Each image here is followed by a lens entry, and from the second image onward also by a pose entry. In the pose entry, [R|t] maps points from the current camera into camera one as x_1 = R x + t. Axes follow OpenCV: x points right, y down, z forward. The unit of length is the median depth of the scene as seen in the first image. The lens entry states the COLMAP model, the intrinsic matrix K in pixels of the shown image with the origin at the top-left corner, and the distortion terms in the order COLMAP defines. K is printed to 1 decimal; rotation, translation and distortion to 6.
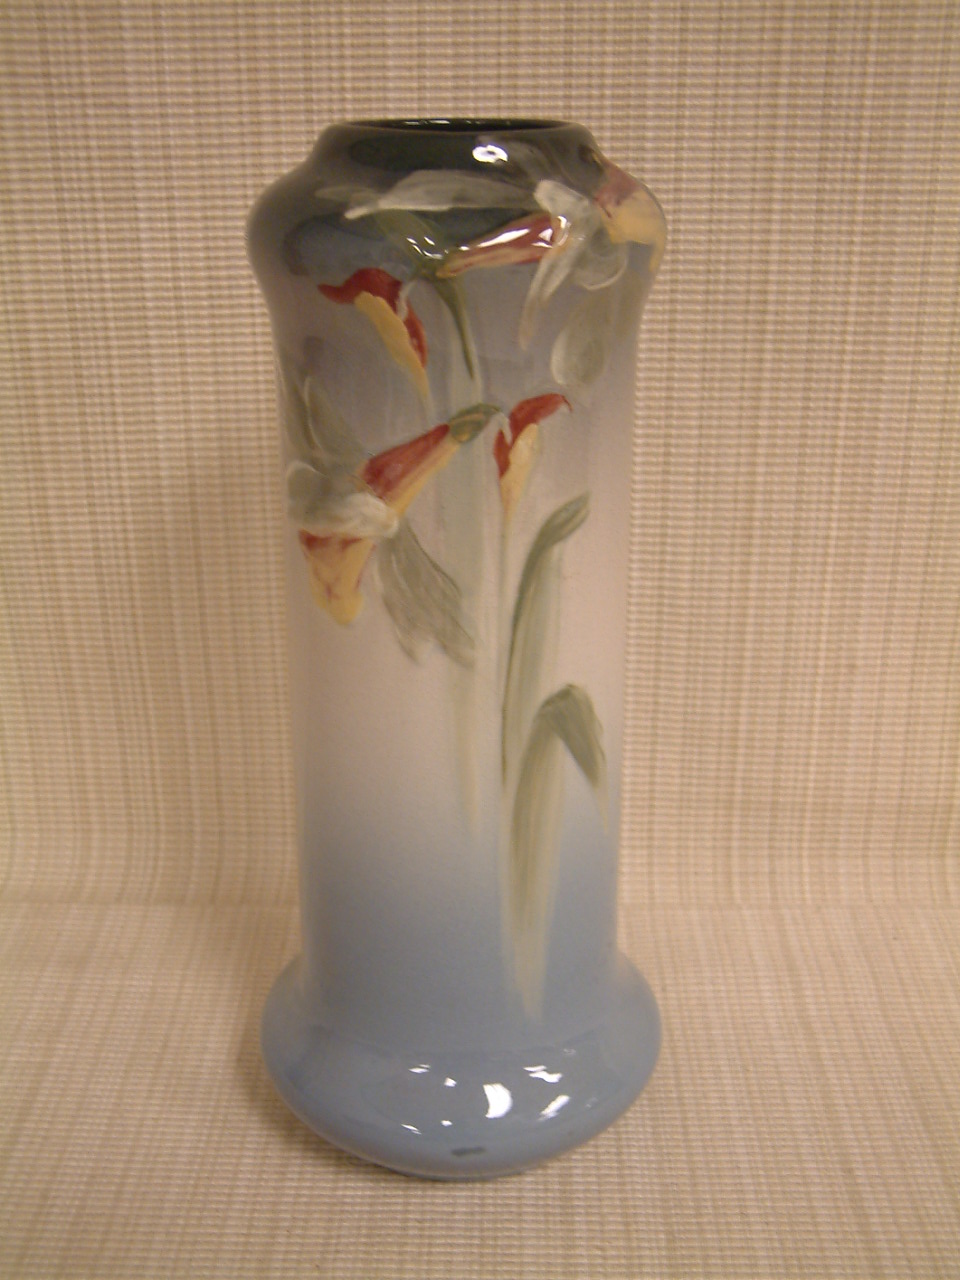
lens RADIAL K [[1601.2, 0, 498.9], [0, 1601.2, 674.4], [0, 0, 1]] dist [-0.177985, 0.326083]
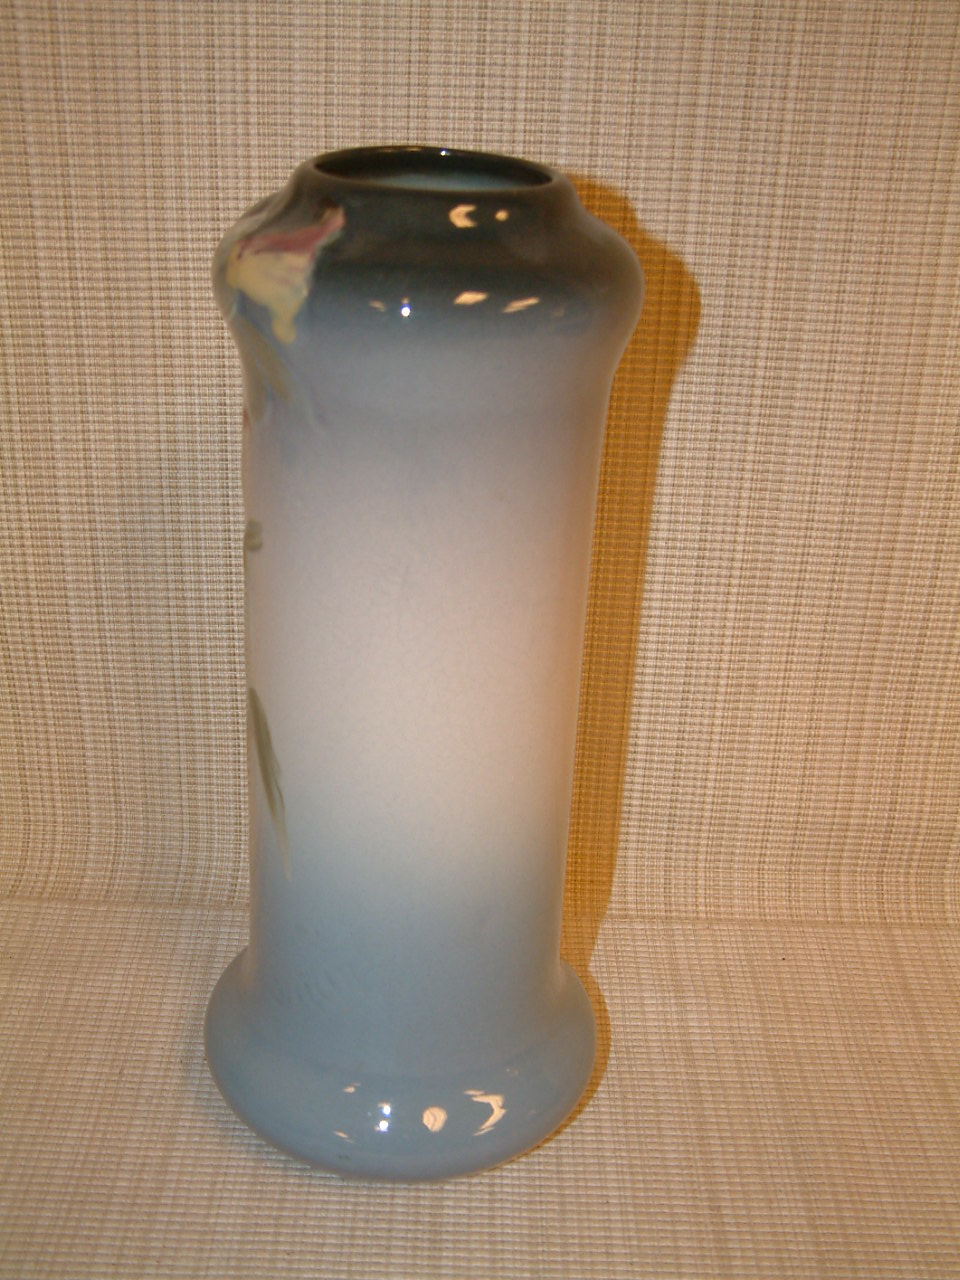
lens RADIAL K [[1601.2, 0, 498.9], [0, 1601.2, 674.4], [0, 0, 1]] dist [-0.177985, 0.326083]
pose [[0.998998, 0.031148, 0.032131, 0.034443], [-0.033105, 0.997509, 0.062290, -0.077691], [-0.030111, -0.063291, 0.997541, 0.010319]]
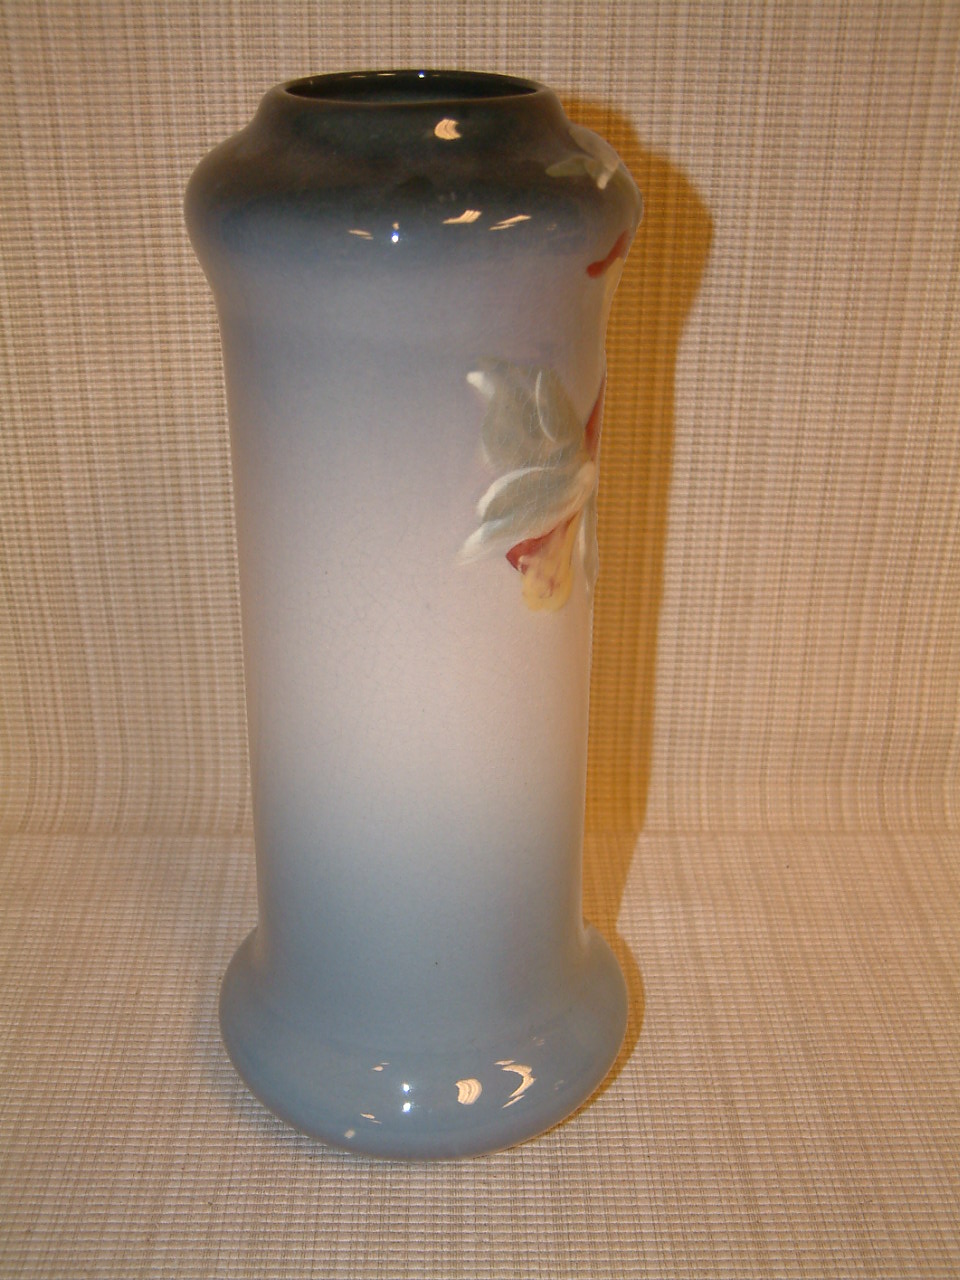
lens RADIAL K [[1601.2, 0, 498.9], [0, 1601.2, 674.4], [0, 0, 1]] dist [-0.177985, 0.326083]
pose [[0.999283, -0.001315, 0.037842, 0.028571], [-0.001718, 0.996793, 0.080008, -0.041648], [-0.037825, -0.080016, 0.996076, -0.003312]]
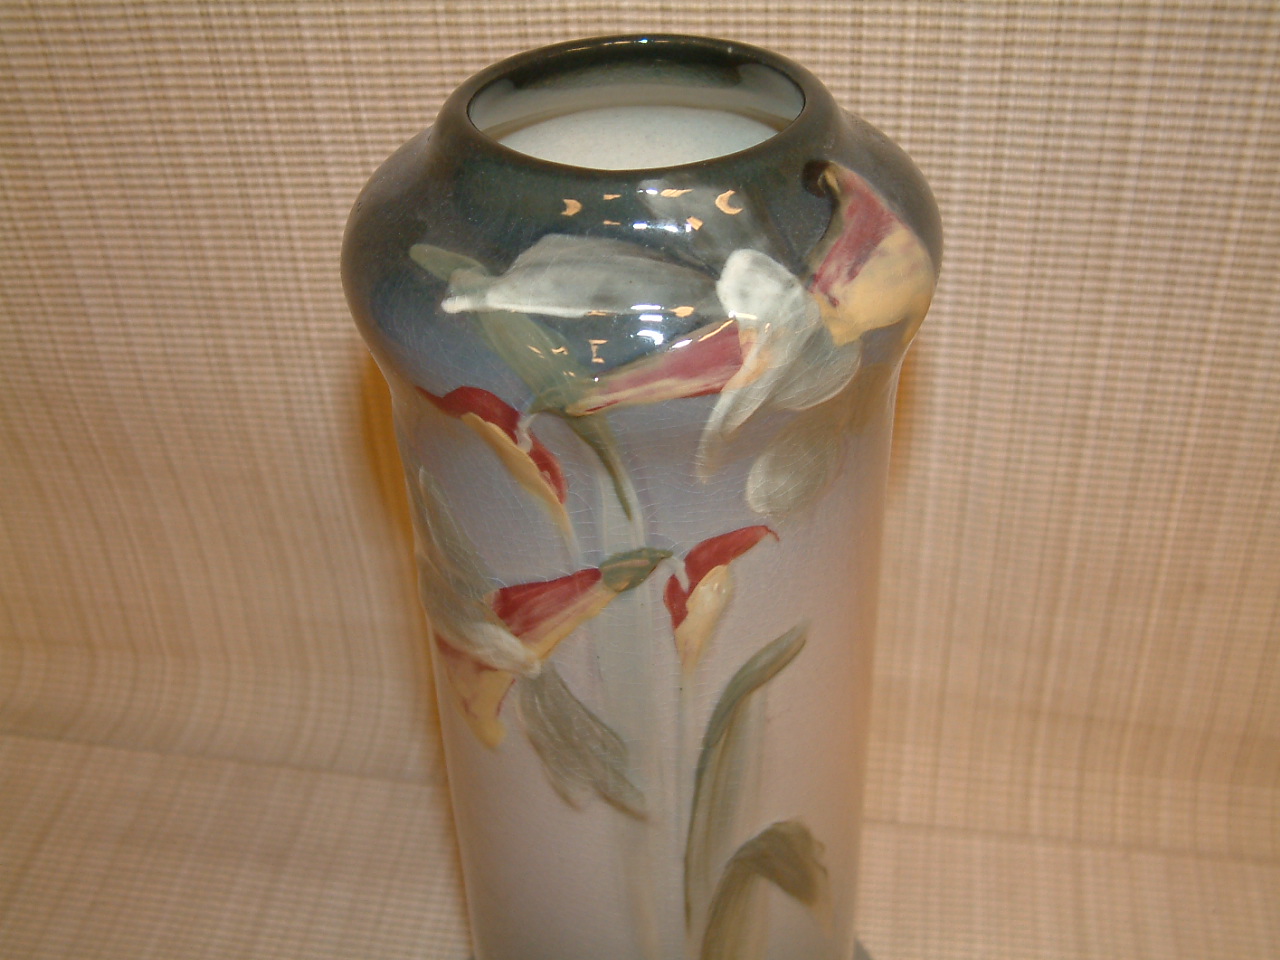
lens RADIAL K [[1601.2, 0, 626.0], [0, 1601.2, 486.2], [0, 0, 1]] dist [-0.177985, 0.326083]
pose [[0.985270, 0.062631, -0.159124, 0.066757], [-0.023217, 0.970894, 0.238383, -0.263048], [0.169423, -0.231177, 0.958046, 0.226819]]
